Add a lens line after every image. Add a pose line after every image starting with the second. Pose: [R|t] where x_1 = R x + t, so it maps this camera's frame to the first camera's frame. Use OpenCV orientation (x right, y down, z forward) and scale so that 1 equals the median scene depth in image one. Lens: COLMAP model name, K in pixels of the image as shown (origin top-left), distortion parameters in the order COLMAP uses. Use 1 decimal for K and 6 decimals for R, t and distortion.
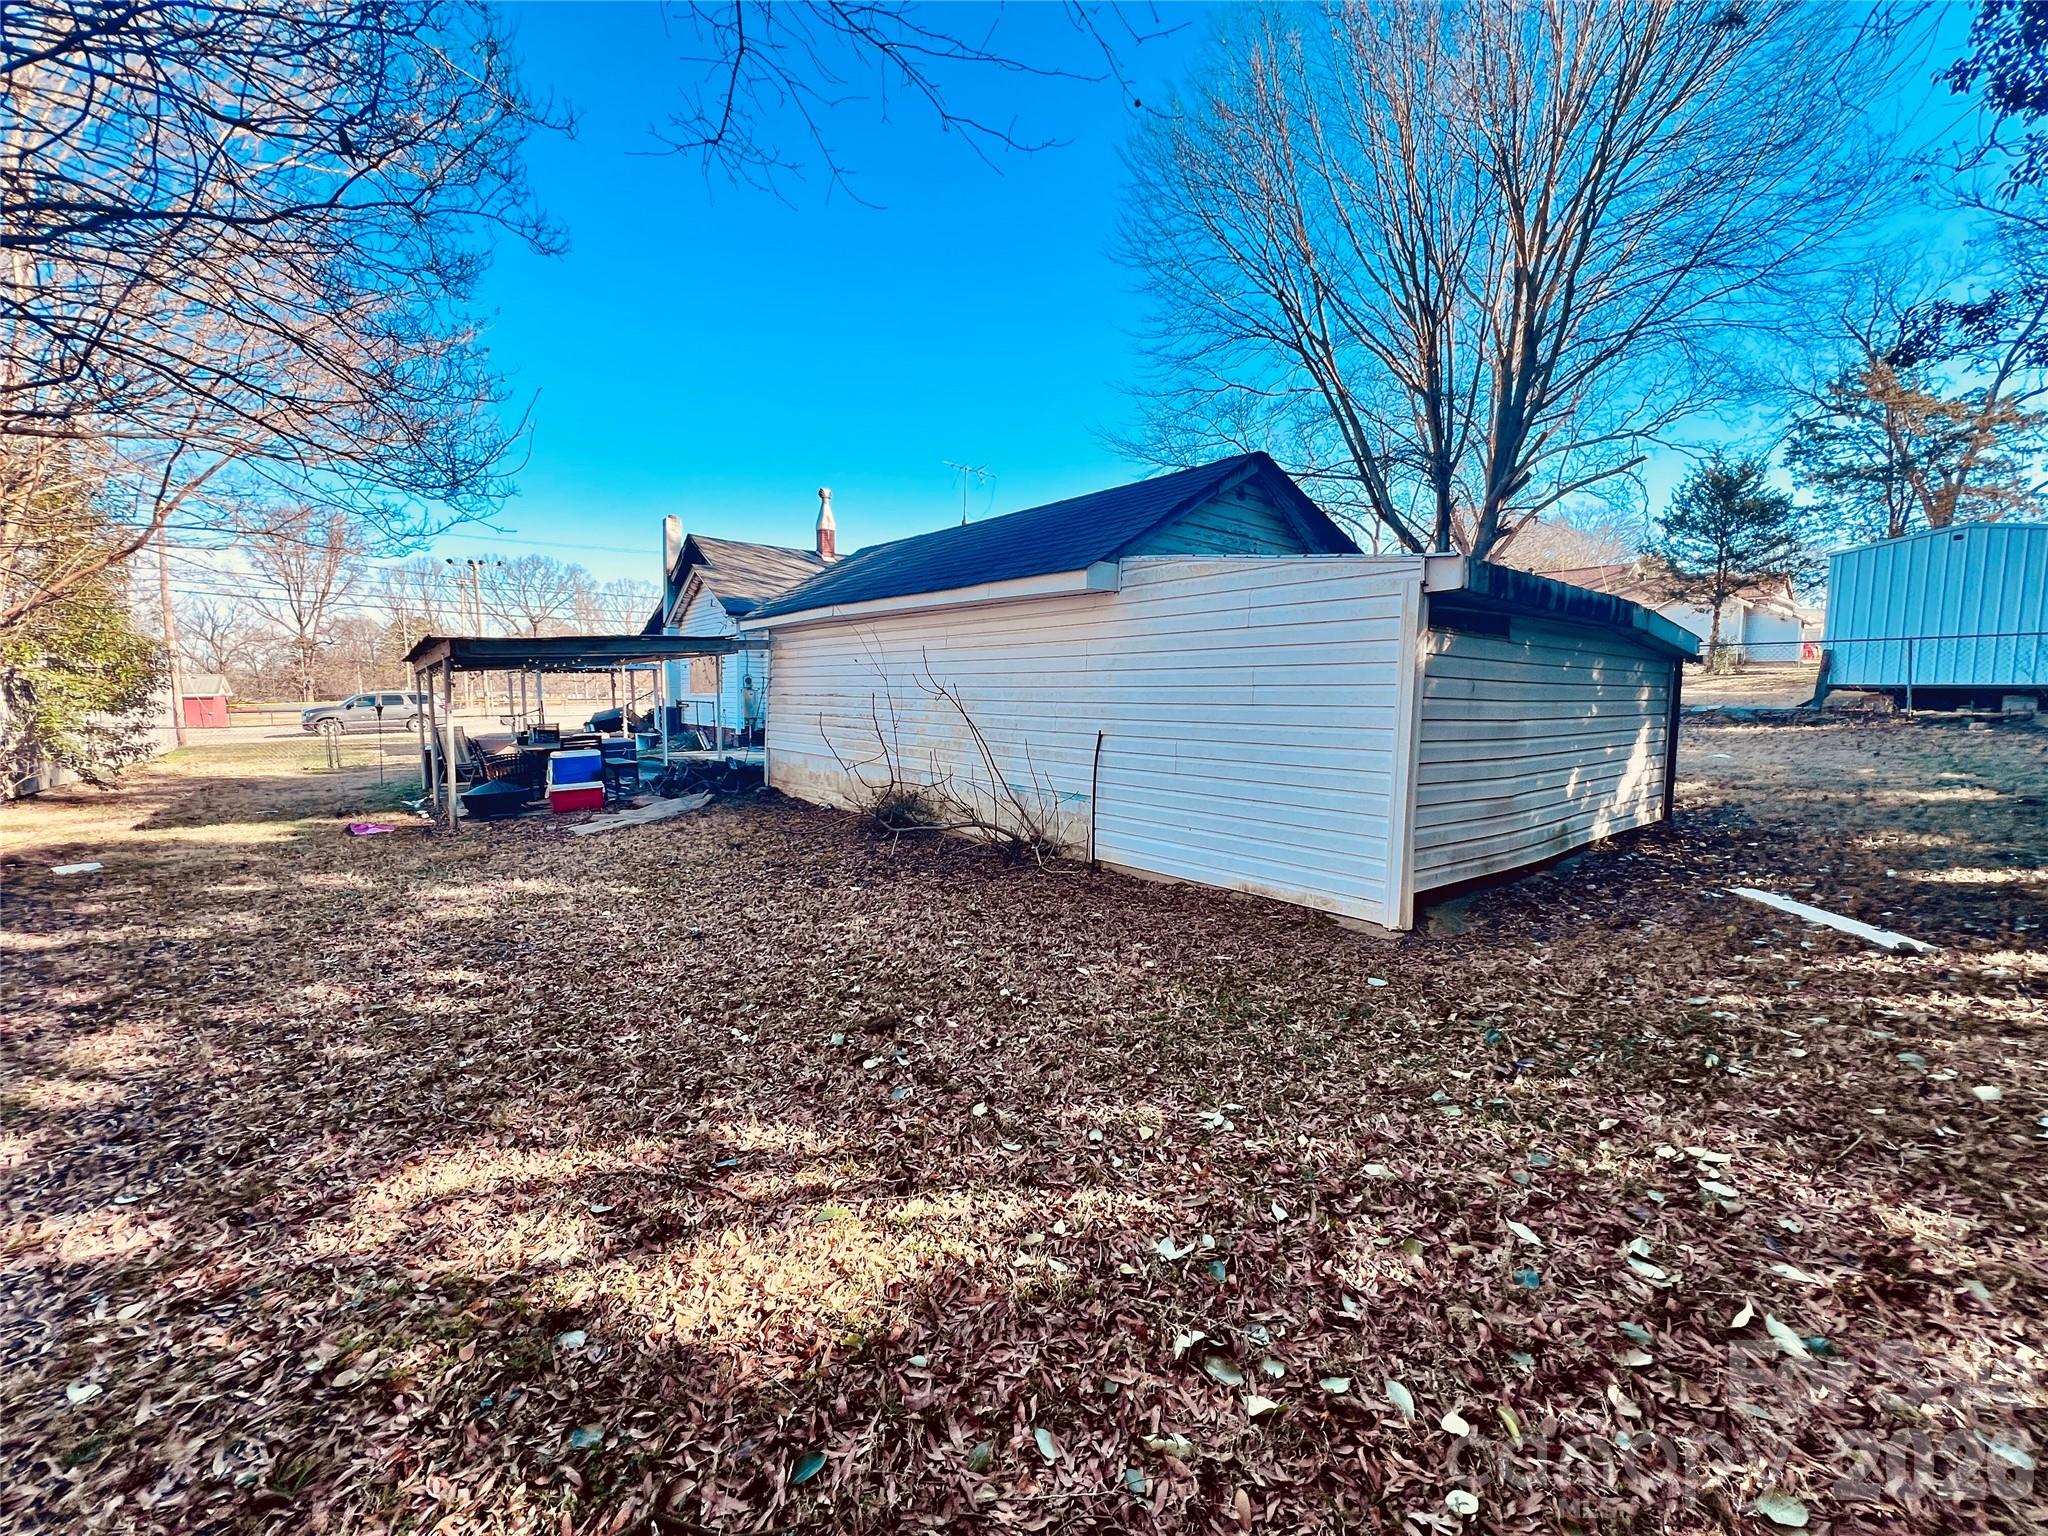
lens RADIAL K [[811.7, 0, 1024.5], [0, 811.7, 766.5], [0, 0, 1]] dist [-0.000963, 0.000290]
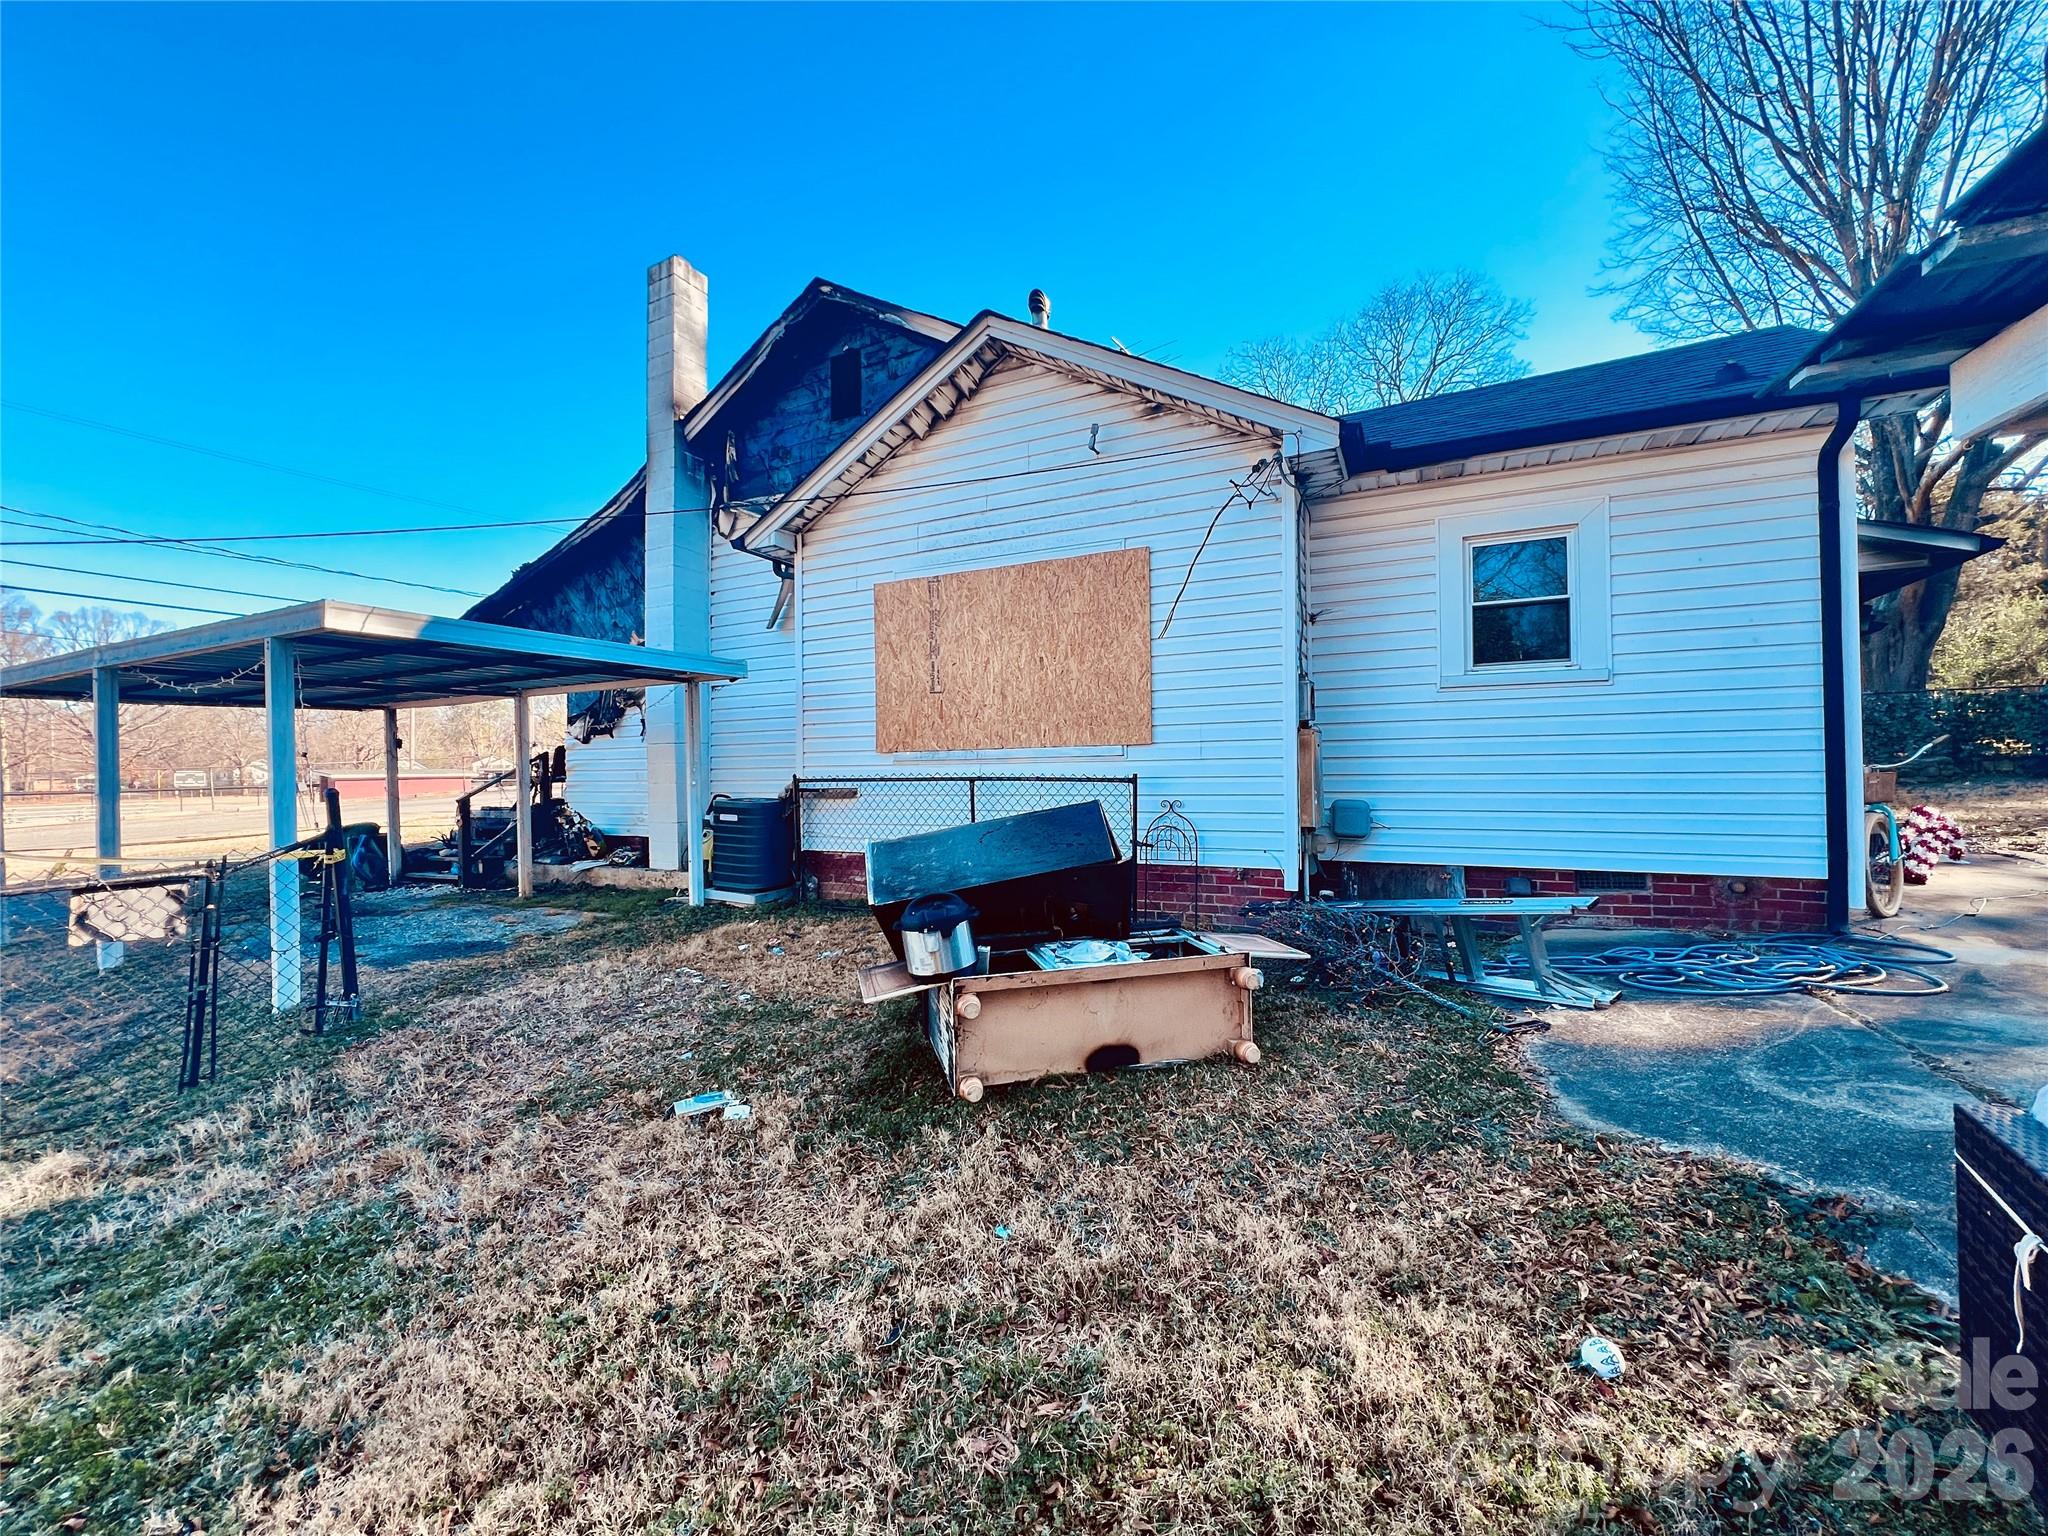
lens RADIAL K [[813.2, 0, 1026.1], [0, 813.2, 762.8], [0, 0, 1]] dist [0.000364, 0.000037]
pose [[0.911849, -0.011721, 0.410358, -1.198274], [0.053417, 0.994482, -0.090290, -0.135950], [-0.407036, 0.104251, 0.907444, 1.712824]]
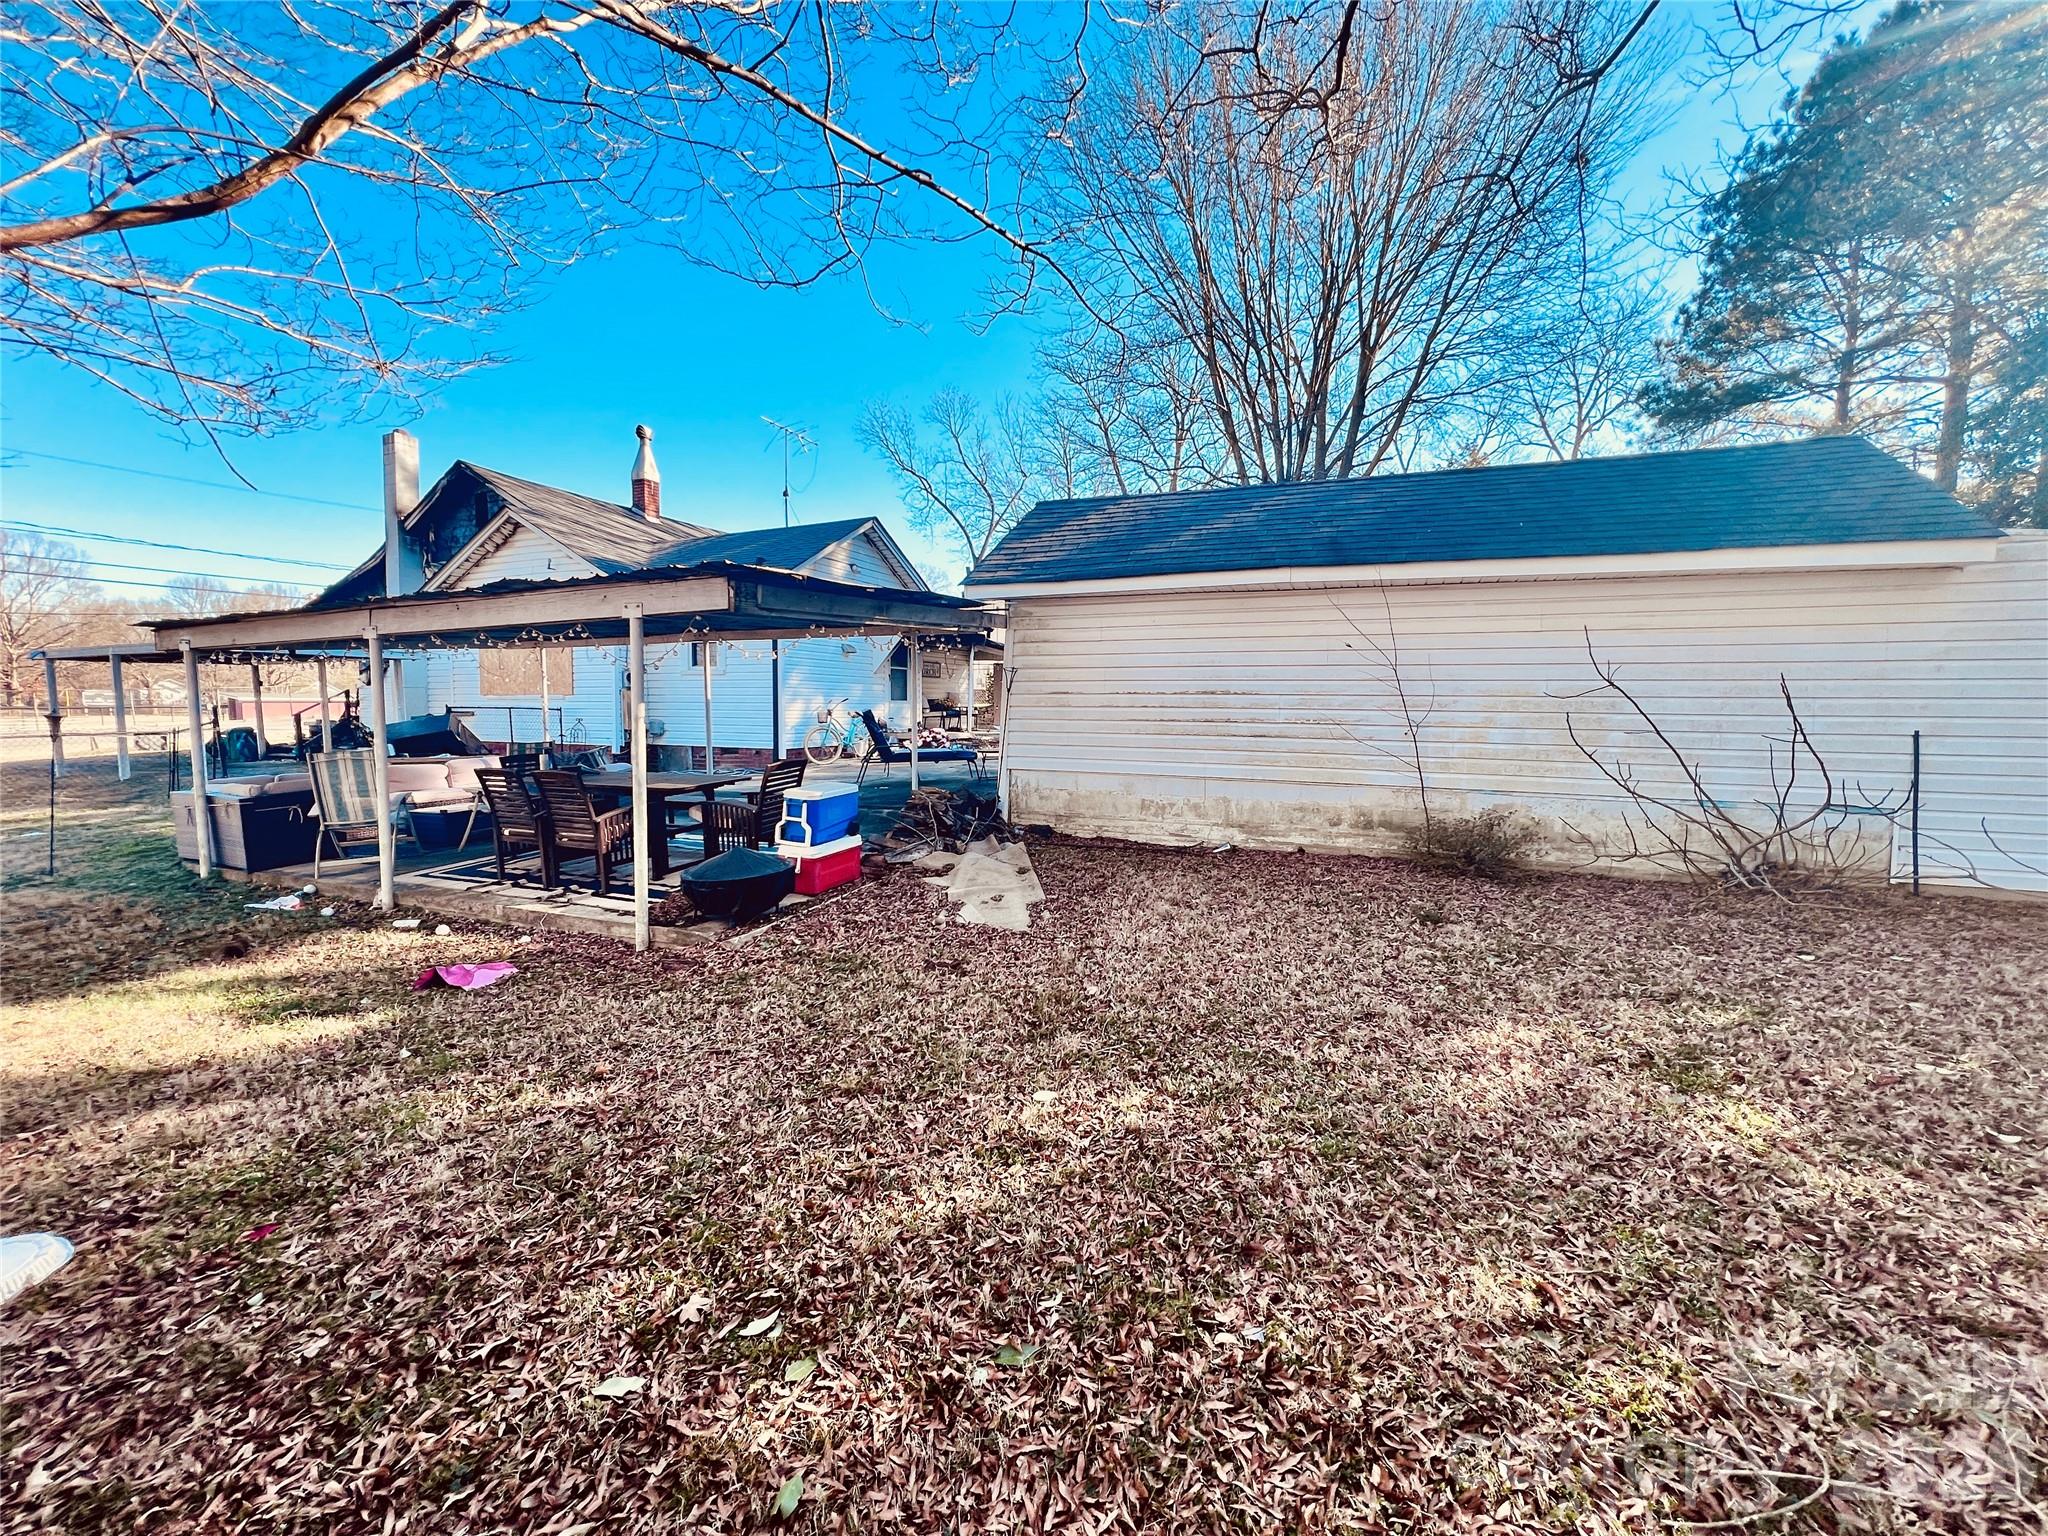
lens RADIAL K [[811.7, 0, 1024.5], [0, 811.7, 766.5], [0, 0, 1]] dist [-0.000963, 0.000290]
pose [[0.888313, -0.038501, 0.457621, -0.791543], [0.042523, 0.999094, 0.001513, -0.032543], [-0.457265, 0.018116, 0.889146, 0.468760]]
